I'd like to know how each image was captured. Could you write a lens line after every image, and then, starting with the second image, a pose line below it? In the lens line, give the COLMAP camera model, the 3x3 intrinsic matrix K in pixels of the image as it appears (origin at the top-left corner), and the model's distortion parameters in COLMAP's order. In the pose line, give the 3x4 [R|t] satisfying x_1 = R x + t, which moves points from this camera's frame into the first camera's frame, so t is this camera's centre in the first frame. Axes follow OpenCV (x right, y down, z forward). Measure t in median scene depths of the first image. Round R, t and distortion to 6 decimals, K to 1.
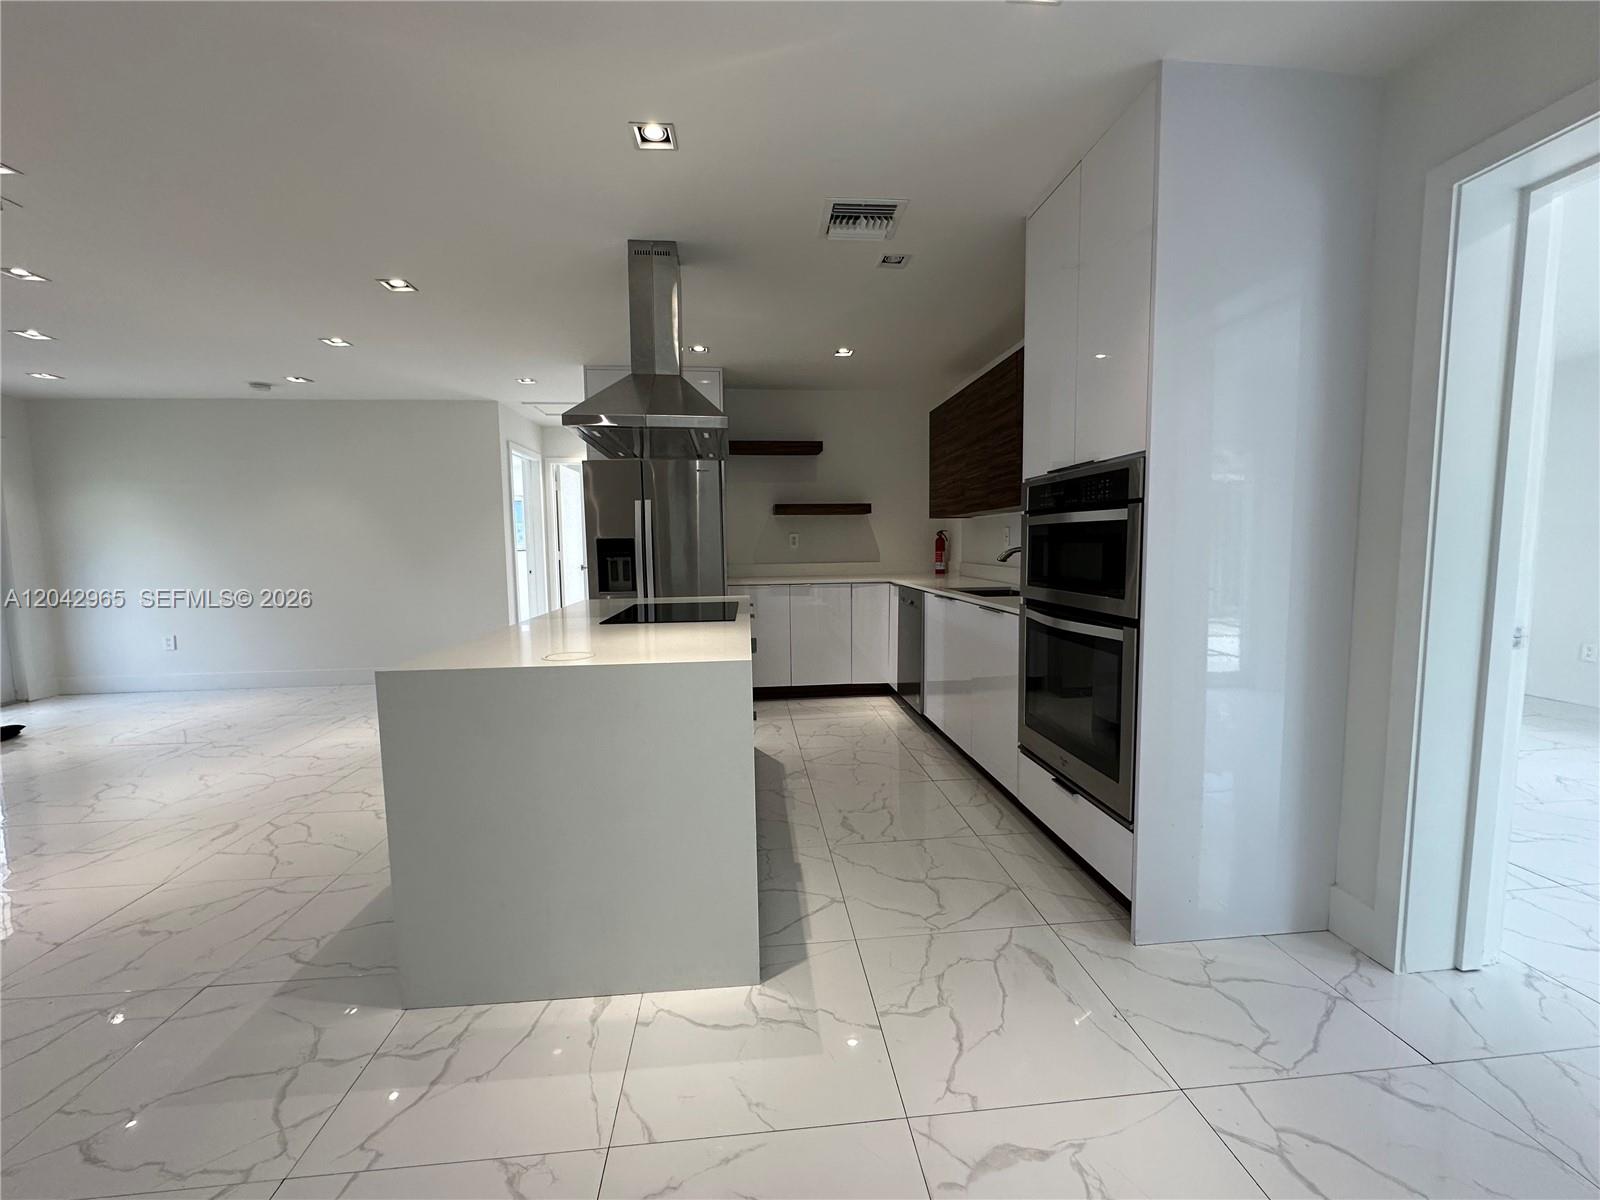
lens RADIAL K [[640.3, 0, 794.9], [0, 640.3, 606.4], [0, 0, 1]] dist [-0.005037, 0.000738]
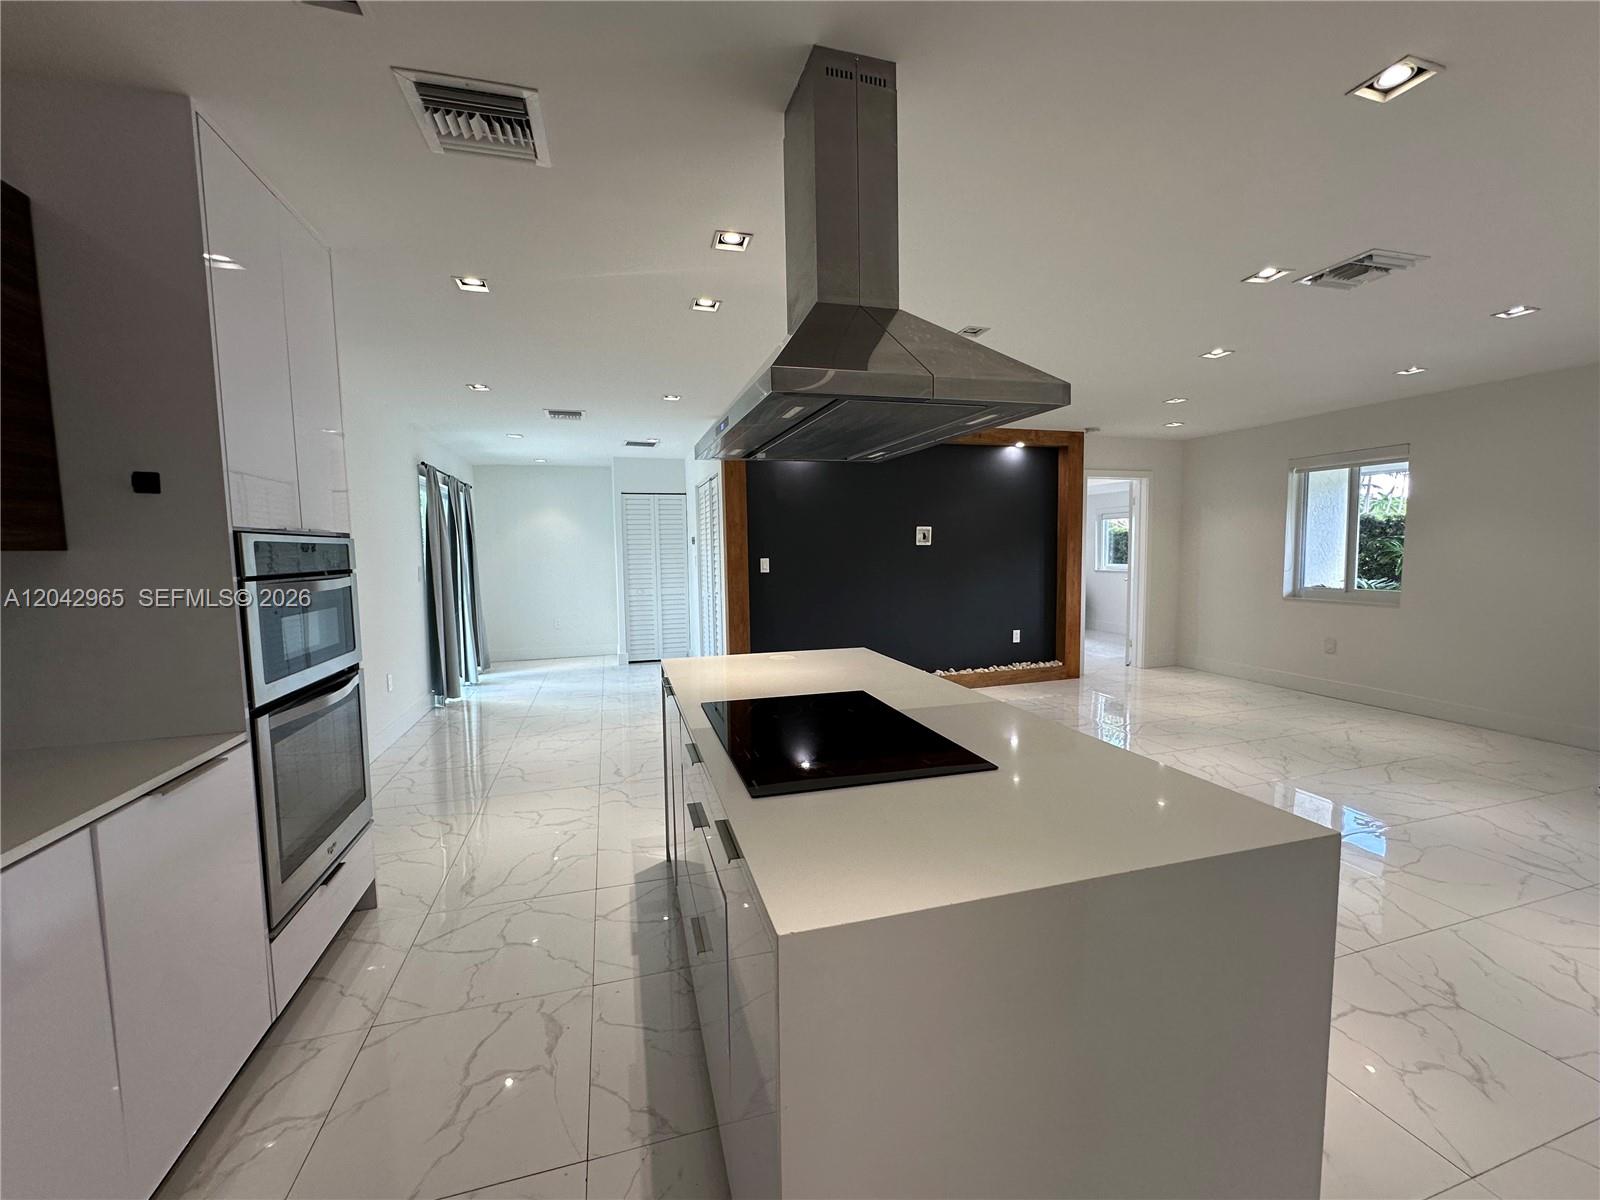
lens RADIAL K [[640.3, 0, 796.3], [0, 640.3, 601.6], [0, 0, 1]] dist [-0.005037, 0.000738]
pose [[-0.979139, 0.042711, -0.198653, -0.055489], [0.006087, 0.983385, 0.181429, -0.229390], [0.203101, 0.176435, -0.963131, 1.678581]]
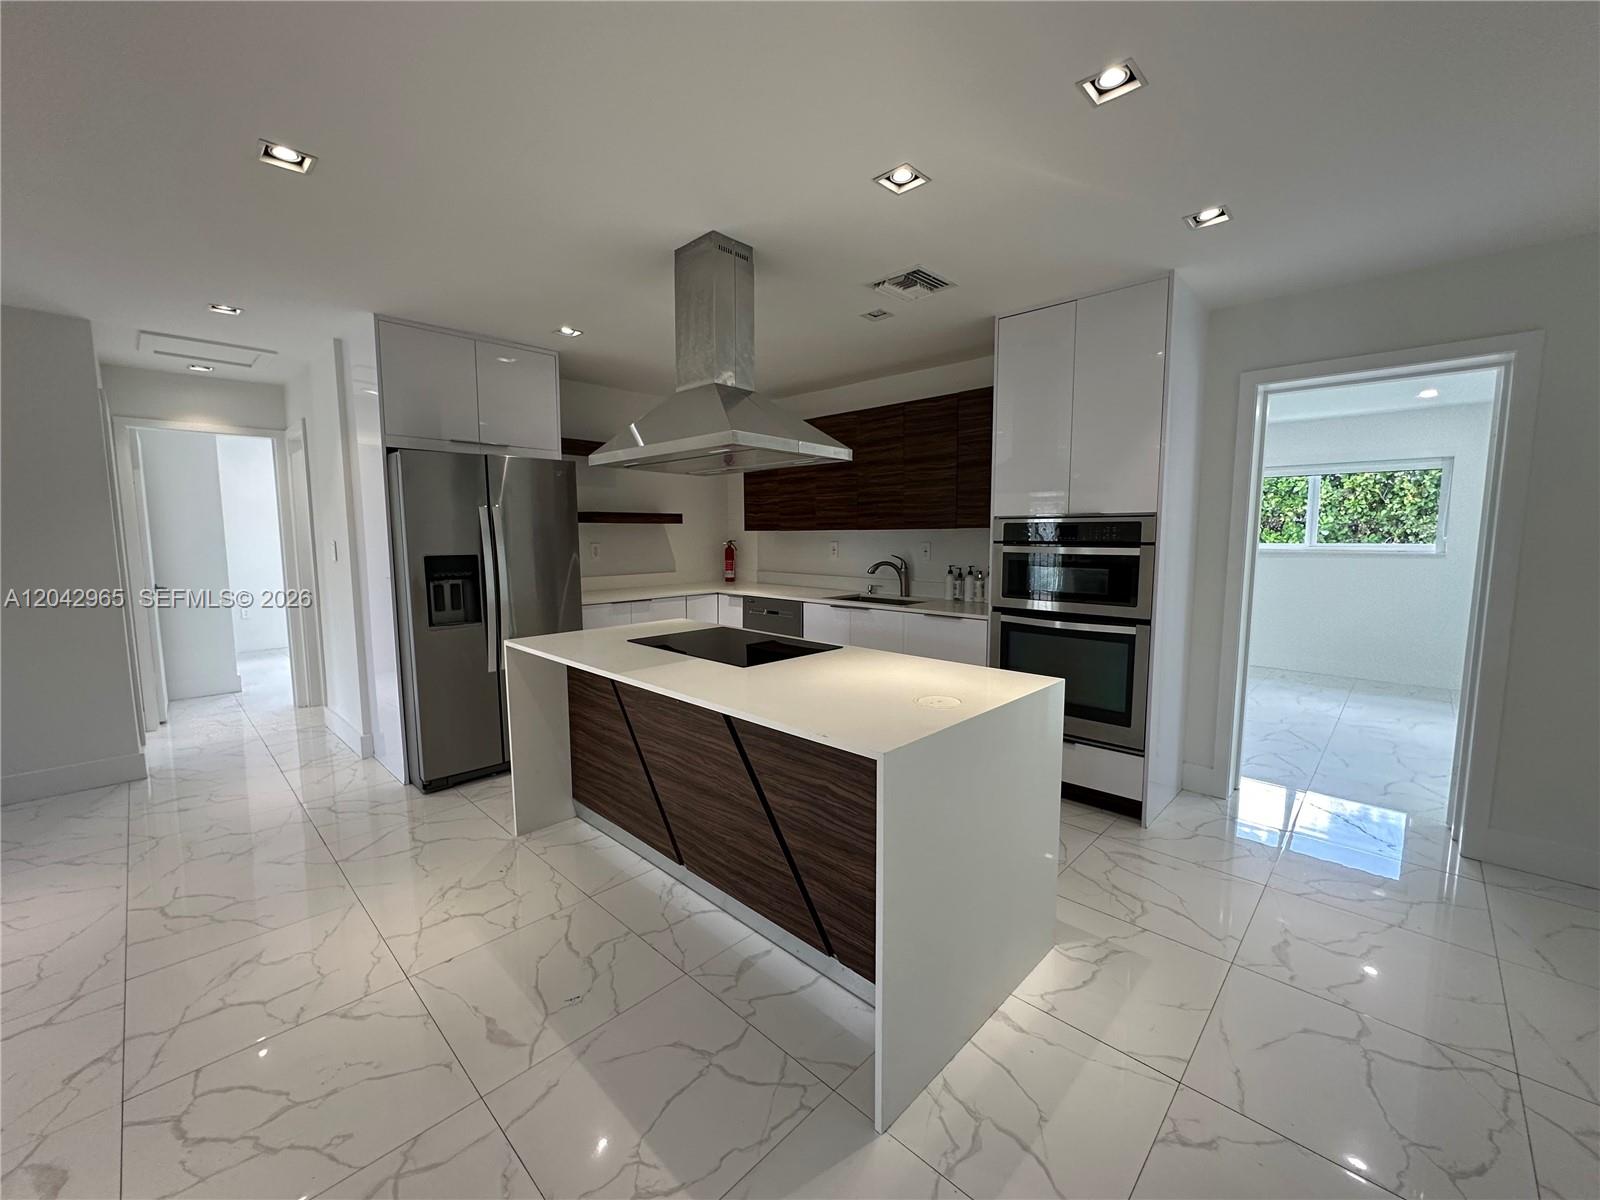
lens RADIAL K [[640.3, 0, 806.7], [0, 640.3, 609.2], [0, 0, 1]] dist [-0.005037, 0.000738]
pose [[0.757266, -0.067431, 0.649616, -0.770523], [0.057980, 0.997669, 0.035971, -0.076735], [-0.650527, 0.010425, 0.759411, 0.251954]]
